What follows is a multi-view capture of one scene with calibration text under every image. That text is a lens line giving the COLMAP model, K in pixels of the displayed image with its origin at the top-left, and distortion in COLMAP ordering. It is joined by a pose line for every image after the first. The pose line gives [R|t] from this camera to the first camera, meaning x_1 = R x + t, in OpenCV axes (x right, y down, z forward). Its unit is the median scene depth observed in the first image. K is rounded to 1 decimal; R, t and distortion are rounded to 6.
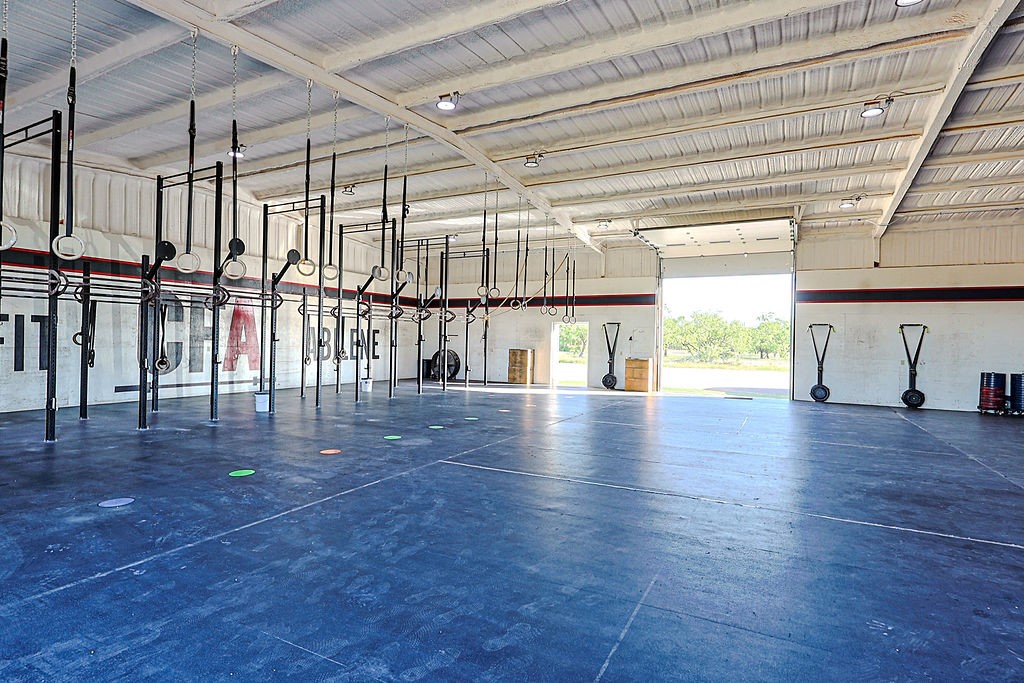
lens RADIAL K [[534.7, 0, 524.4], [0, 534.7, 341.8], [0, 0, 1]] dist [0.000882, 0.000581]
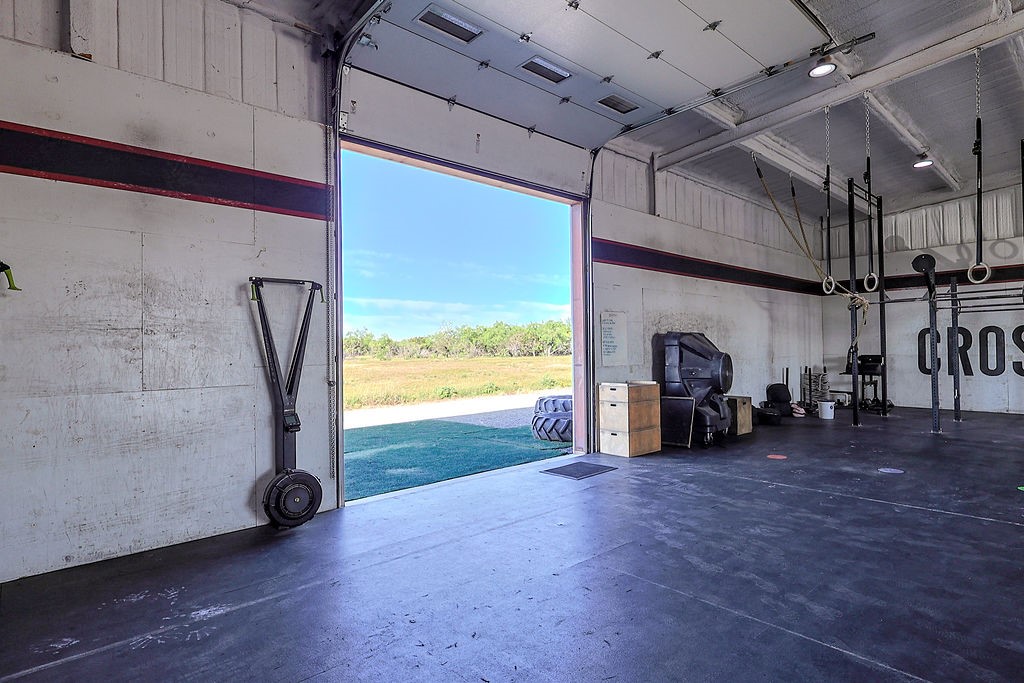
lens RADIAL K [[534.7, 0, 524.4], [0, 534.7, 341.8], [0, 0, 1]] dist [0.000882, 0.000581]
pose [[-0.339589, -0.024269, -0.940261, 1.108586], [0.005971, 0.999591, -0.027957, 0.011213], [0.940555, -0.015108, -0.339305, 0.803340]]
